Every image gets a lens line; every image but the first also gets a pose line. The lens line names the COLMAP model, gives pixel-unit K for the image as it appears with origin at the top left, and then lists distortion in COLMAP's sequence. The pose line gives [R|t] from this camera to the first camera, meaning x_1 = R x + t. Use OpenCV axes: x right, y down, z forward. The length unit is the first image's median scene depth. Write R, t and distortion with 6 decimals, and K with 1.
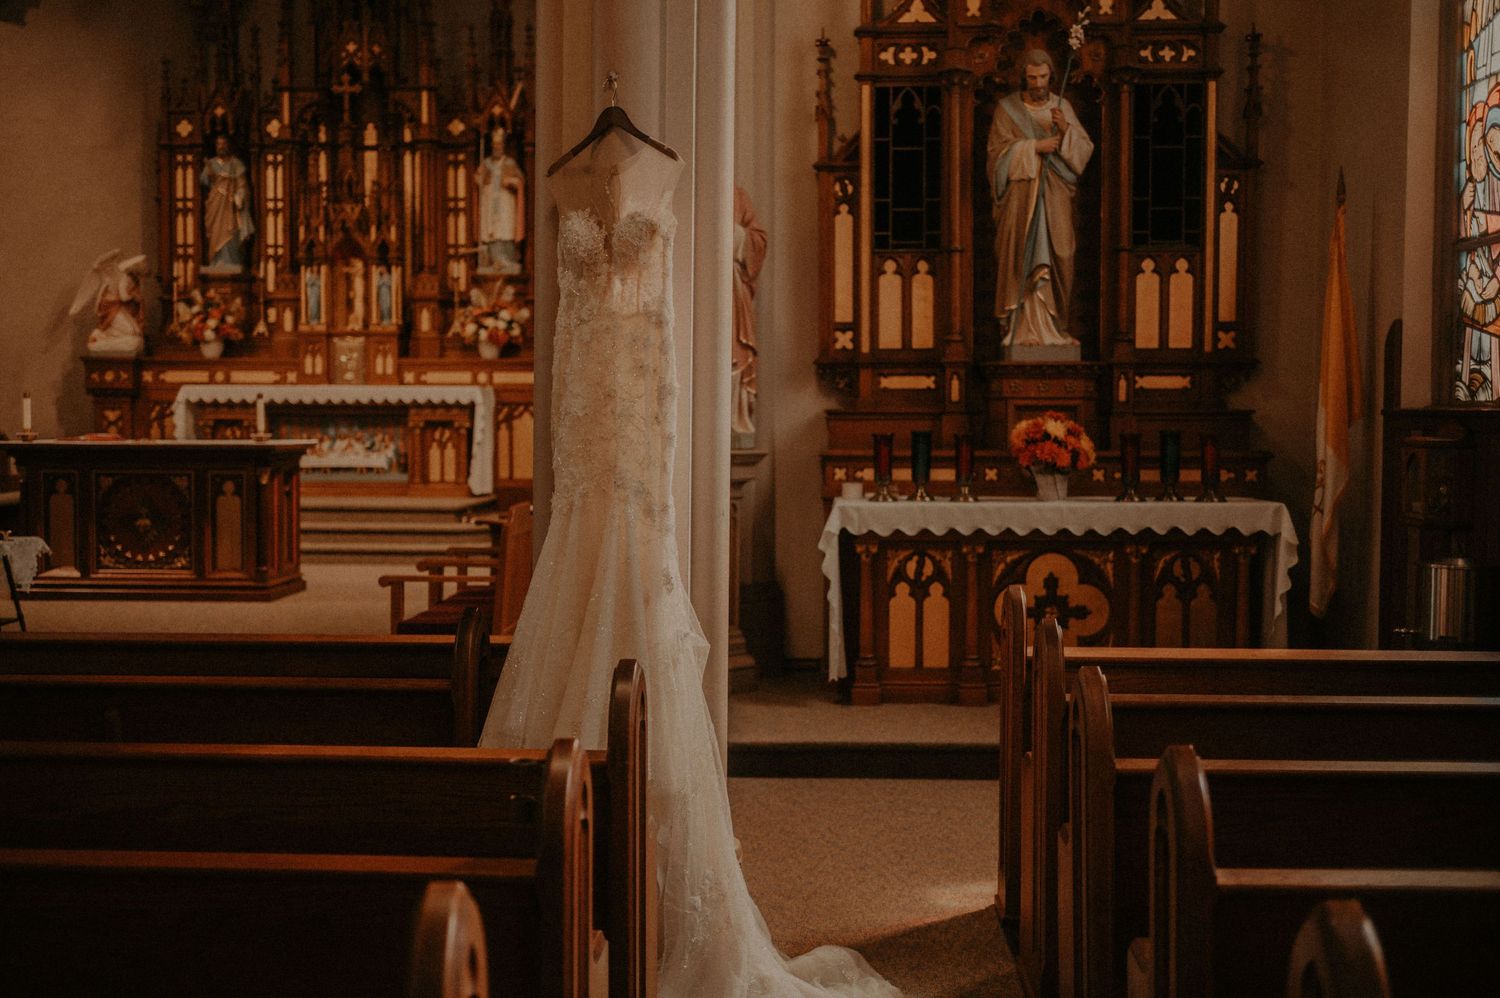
lens RADIAL K [[1731.0, 0, 743.8], [0, 1731.0, 501.9], [0, 0, 1]] dist [0.000690, 0.000000]
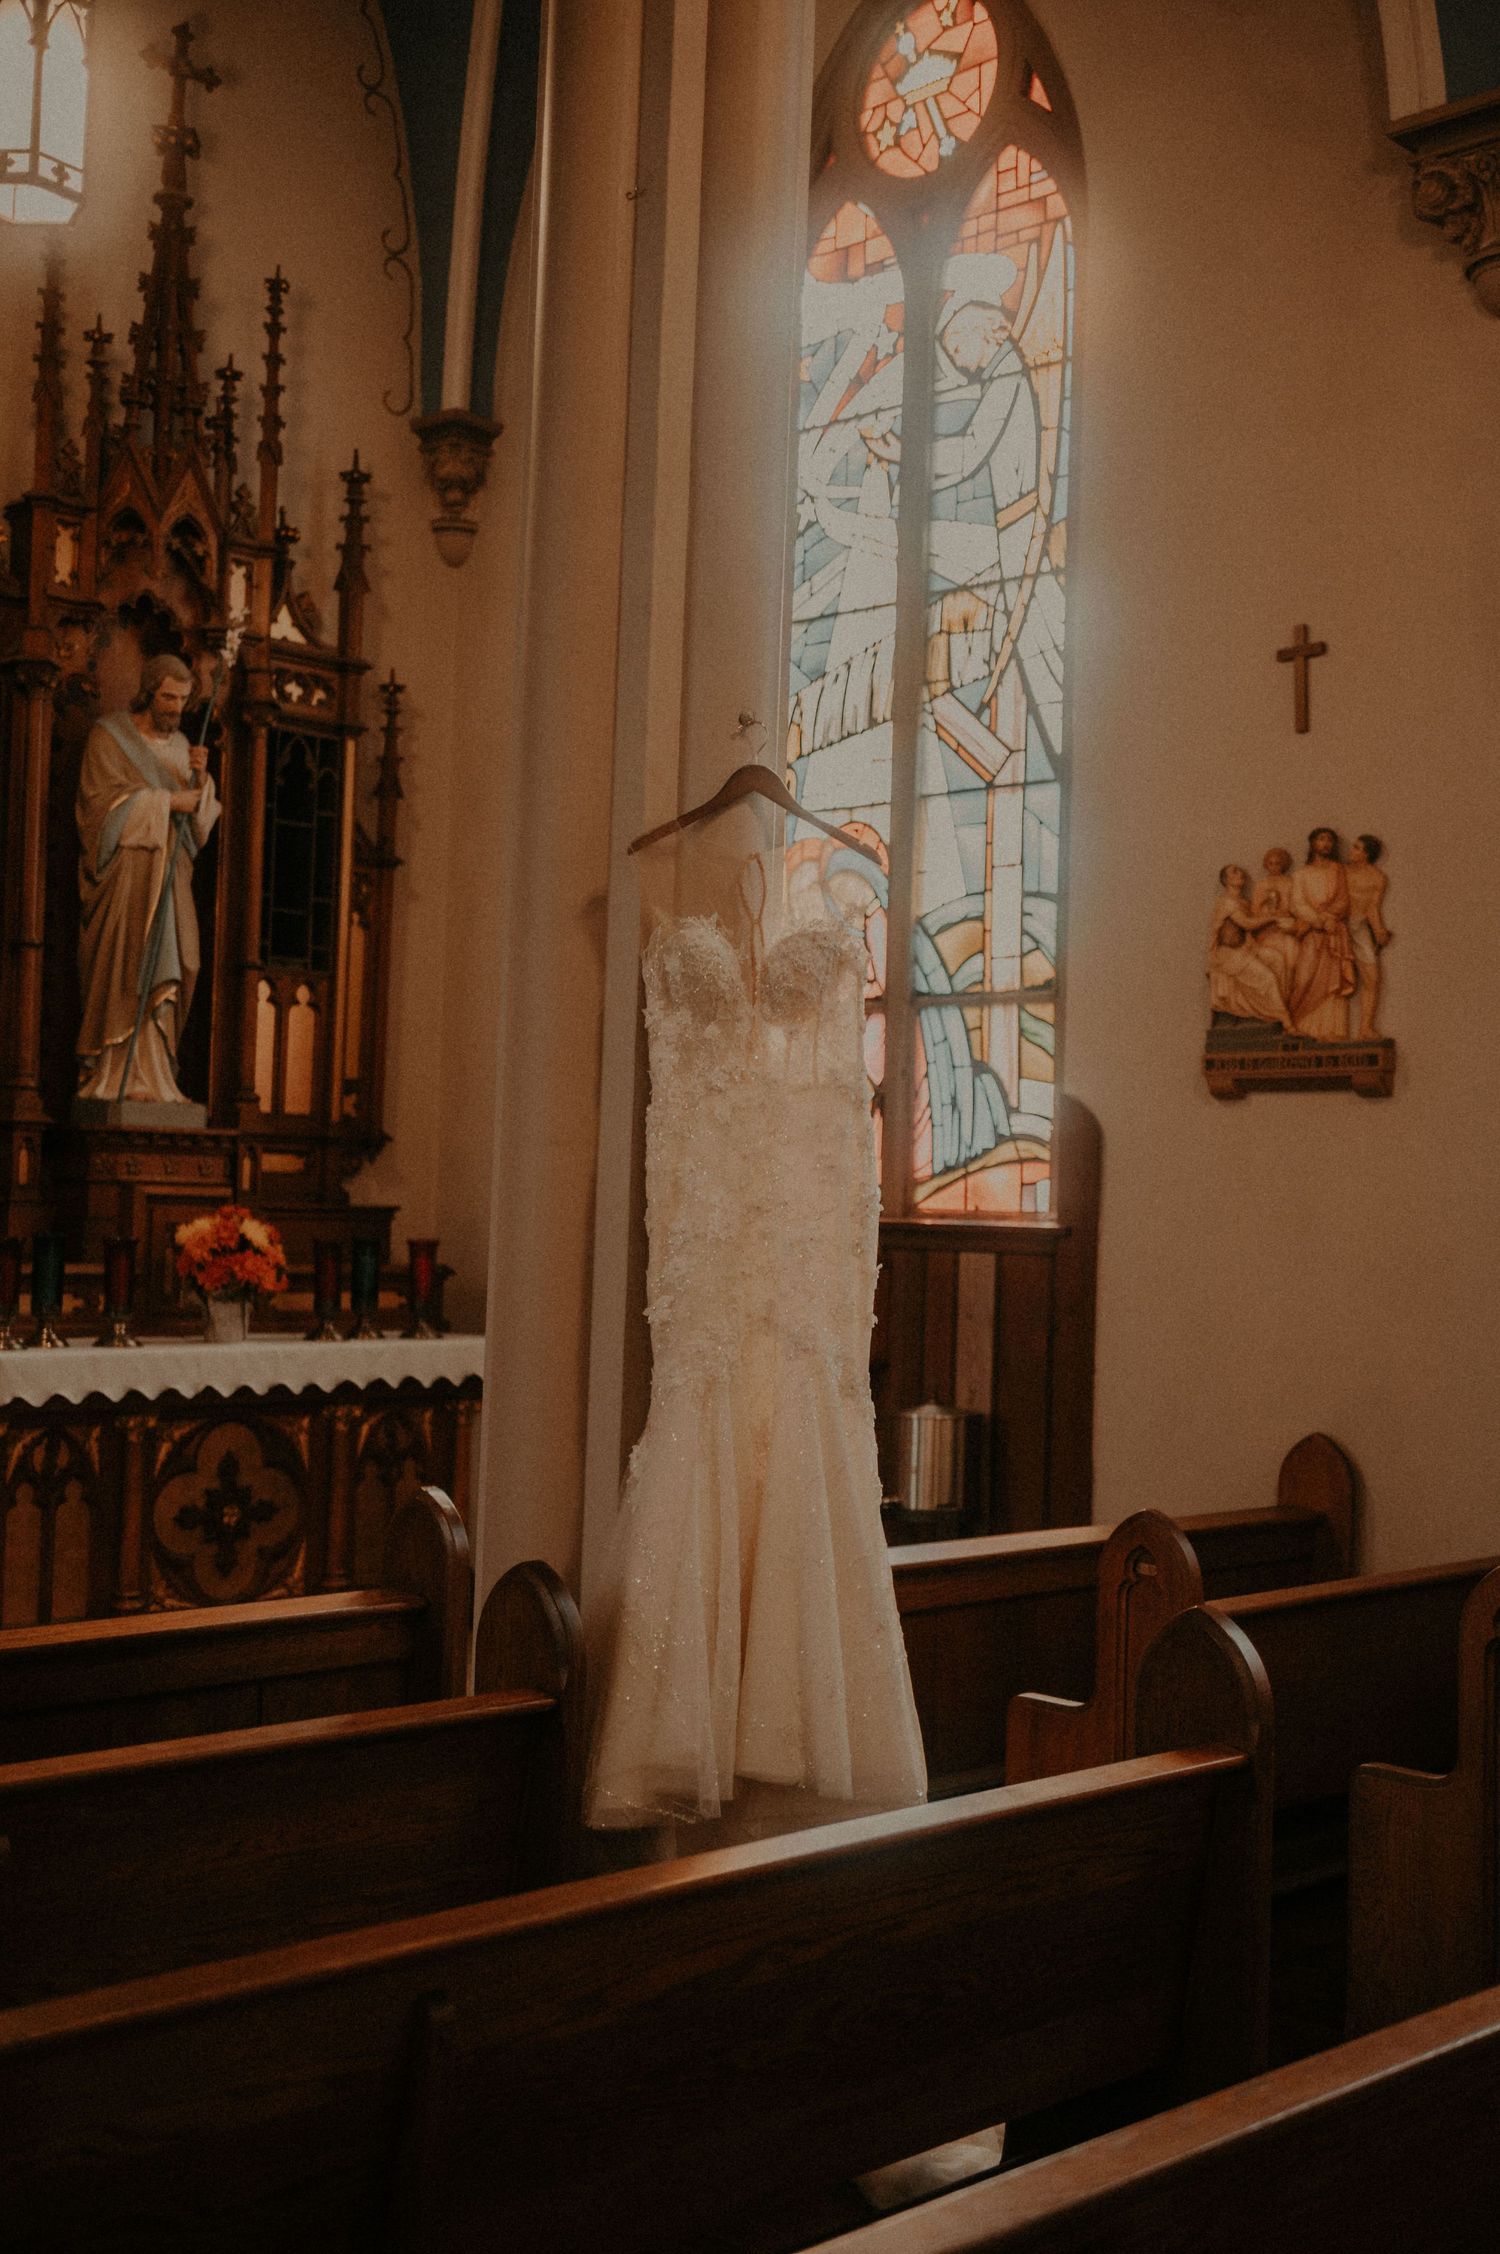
lens RADIAL K [[2601.2, 0, 771.8], [0, 2601.2, 1113.0], [0, 0, 1]] dist [0.000690, 0.000000]
pose [[0.654039, 0.042436, 0.755269, -0.415455], [0.014947, 0.997505, -0.068990, -0.015487], [-0.756313, 0.056411, 0.651773, 0.187939]]
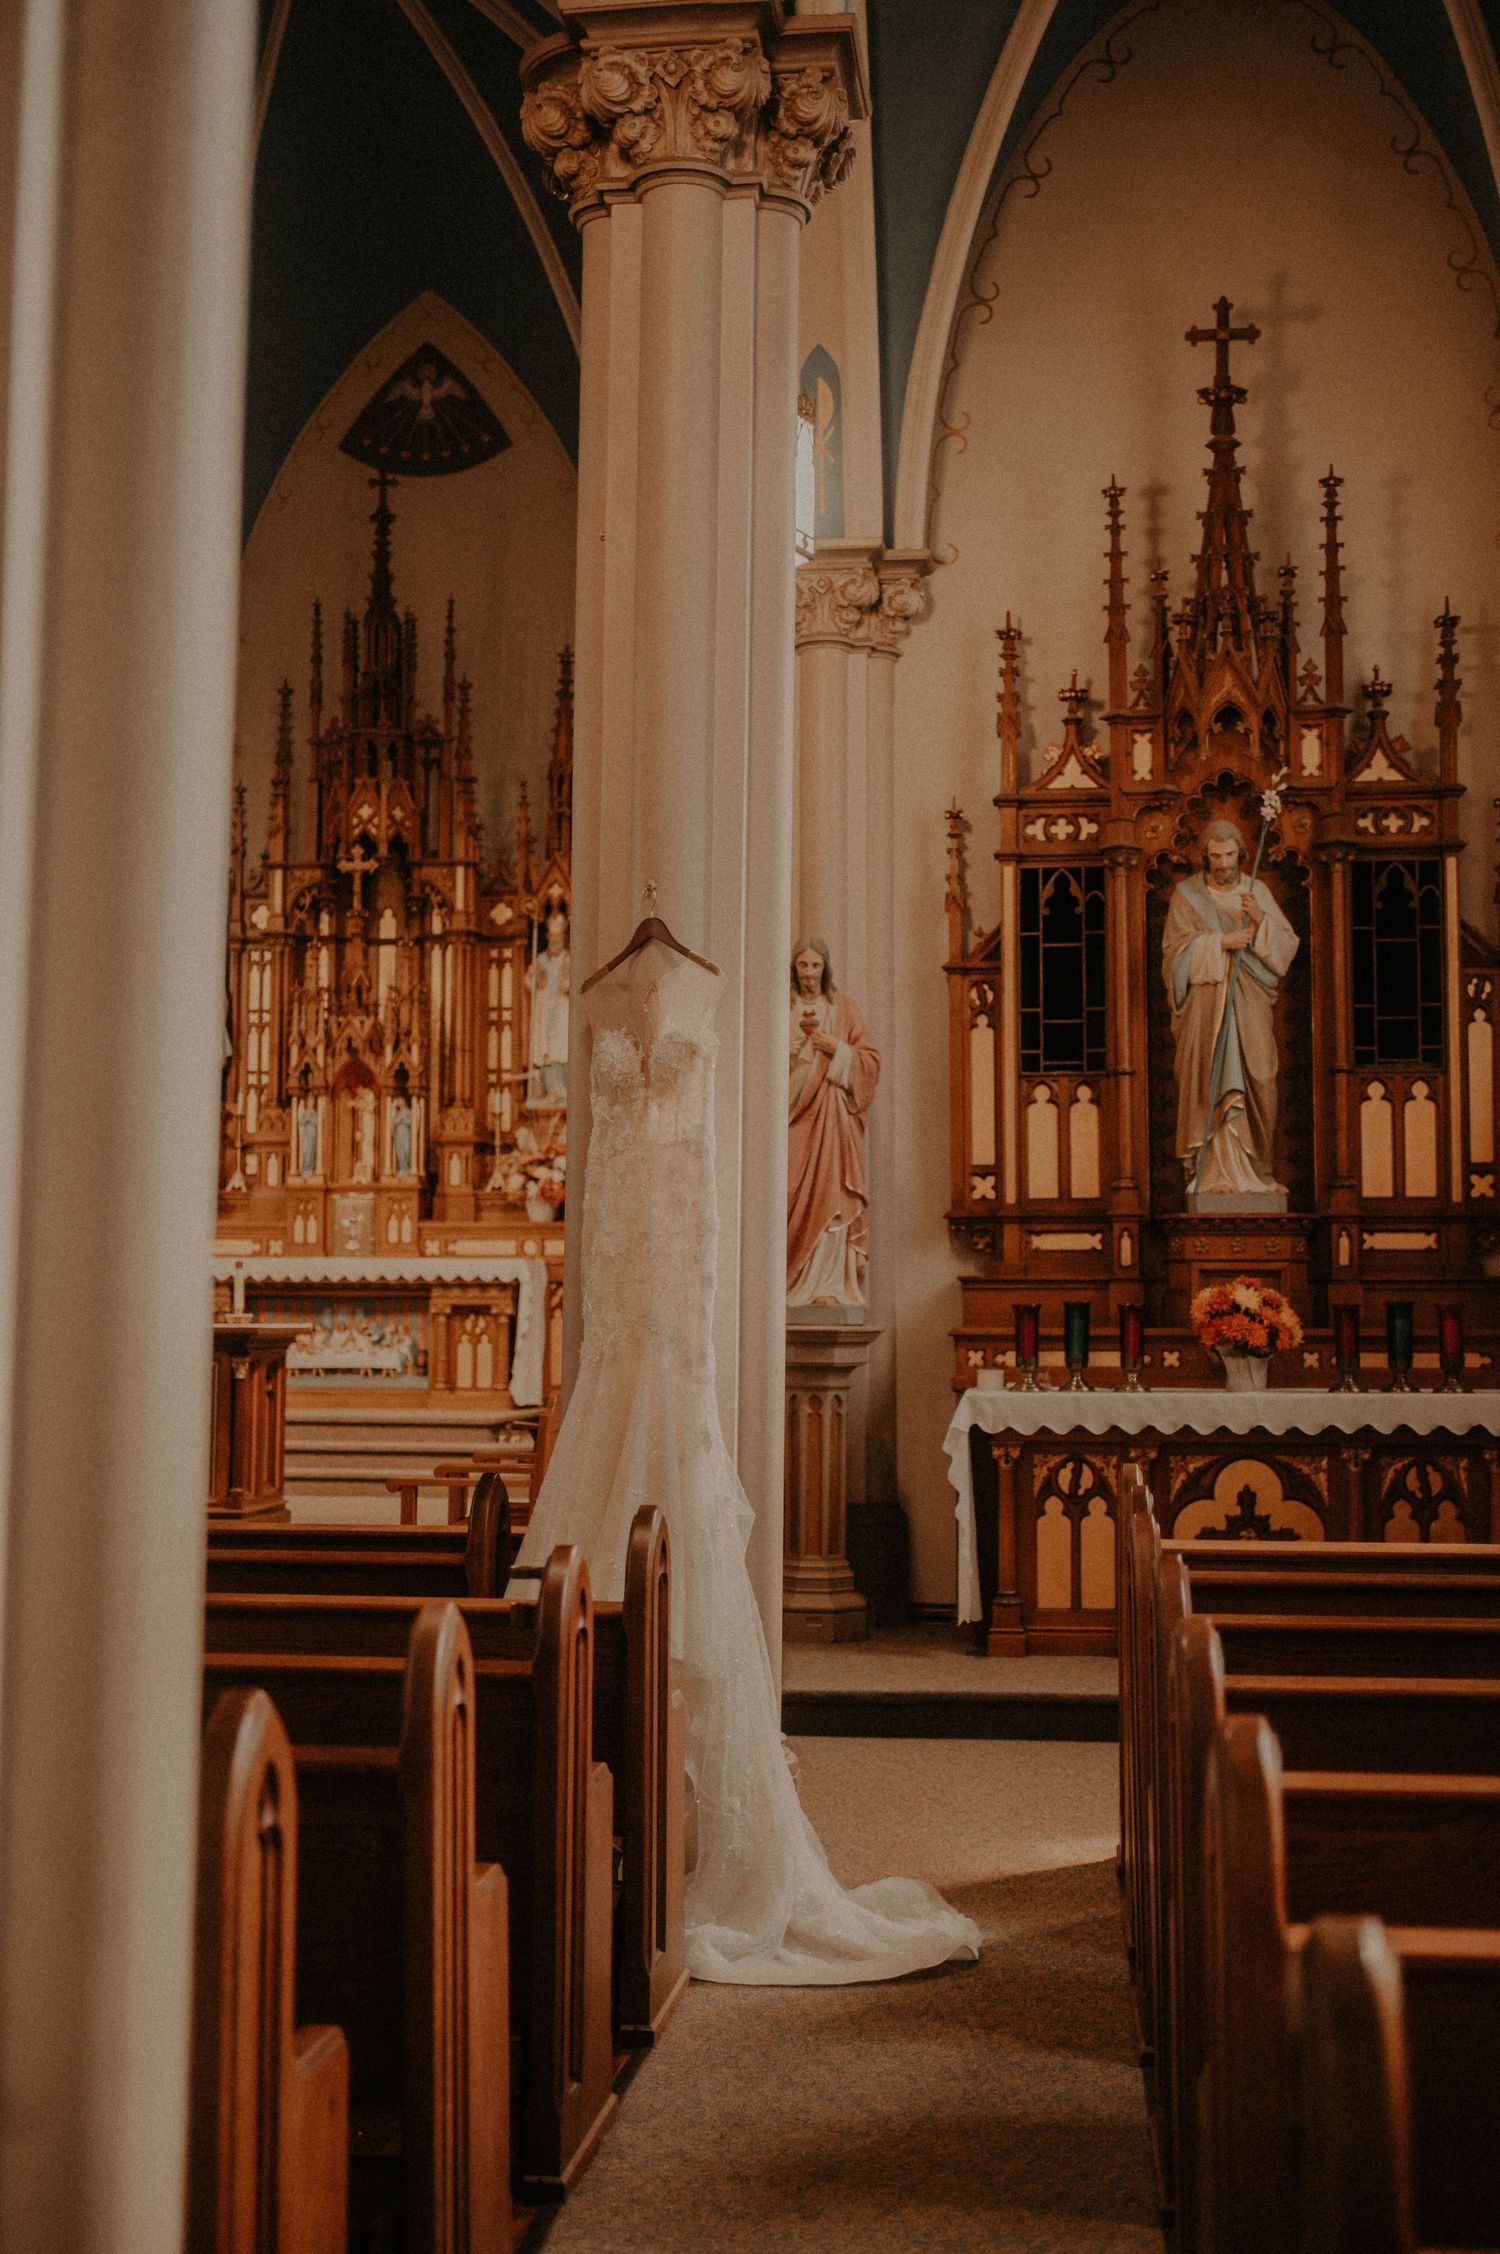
lens RADIAL K [[2601.2, 0, 750.8], [0, 2601.2, 1148.1], [0, 0, 1]] dist [0.000690, 0.000000]
pose [[0.997520, -0.003162, -0.070310, 0.037131], [-0.005046, 0.993206, -0.116257, 0.026247], [0.070200, 0.116323, 0.990727, -0.173783]]
